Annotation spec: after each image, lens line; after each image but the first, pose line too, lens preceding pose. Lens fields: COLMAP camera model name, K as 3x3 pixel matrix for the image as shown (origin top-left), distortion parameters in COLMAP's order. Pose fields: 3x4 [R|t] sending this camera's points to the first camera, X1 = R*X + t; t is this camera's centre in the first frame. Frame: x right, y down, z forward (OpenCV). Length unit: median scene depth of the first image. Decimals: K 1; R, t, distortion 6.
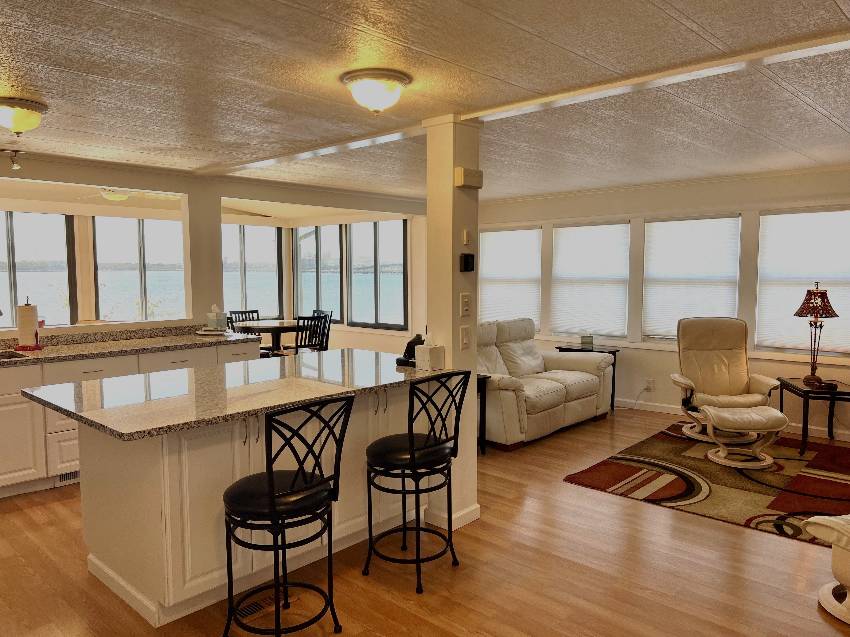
lens RADIAL K [[644.6, 0, 425.0], [0, 644.6, 329.0], [0, 0, 1]] dist [0.047458, -0.057657]
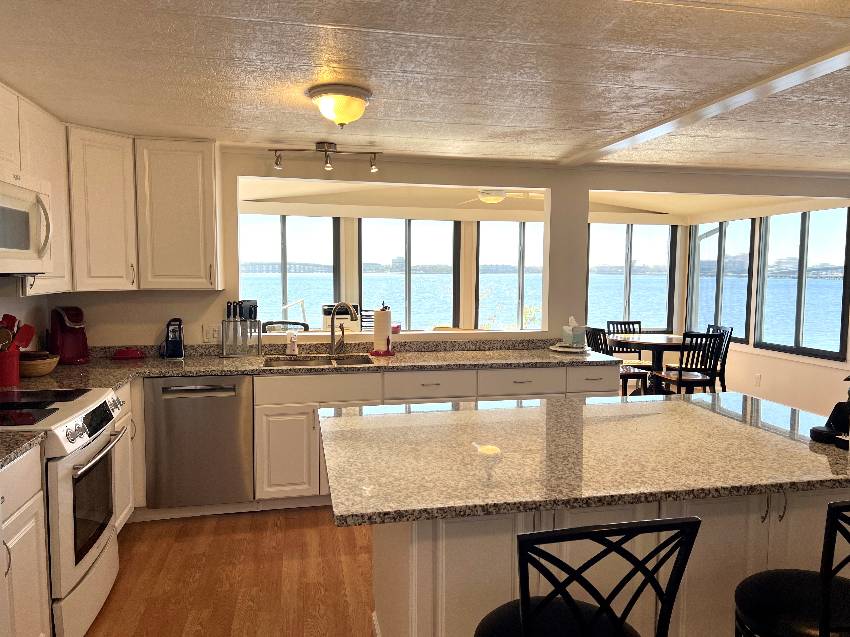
lens RADIAL K [[644.6, 0, 425.0], [0, 644.6, 329.0], [0, 0, 1]] dist [0.047458, -0.057657]
pose [[0.820663, 0.056447, -0.568617, -0.000126], [-0.059513, 0.998140, 0.013193, -0.015009], [0.568304, 0.023013, 0.822497, 0.136308]]
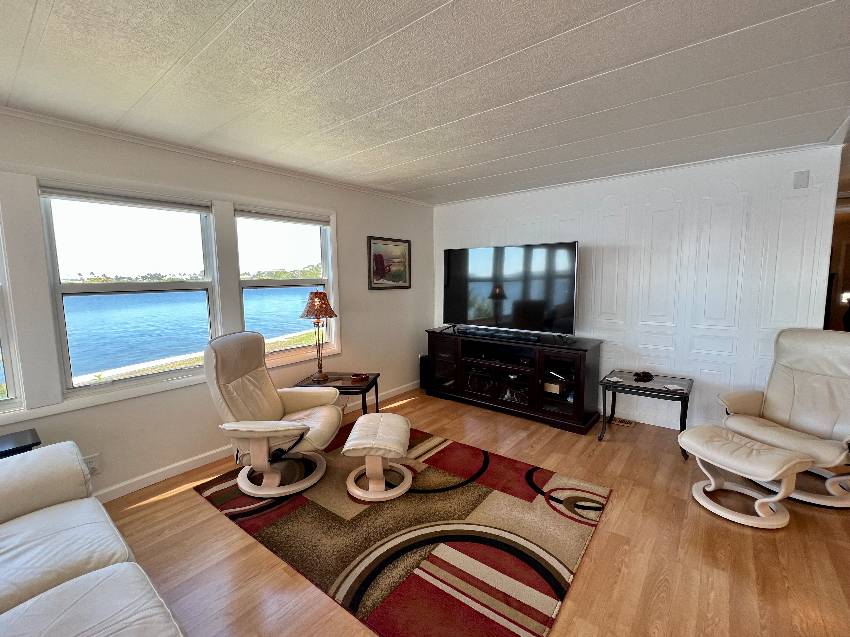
lens RADIAL K [[376.0, 0, 425.0], [0, 376.0, 318.5], [0, 0, 1]] dist [0.000675, 0.000027]
pose [[-0.078521, -0.104264, 0.991445, -0.015874], [0.107458, 0.987836, 0.112395, -0.123373], [-0.991104, 0.115364, -0.066362, 1.609926]]
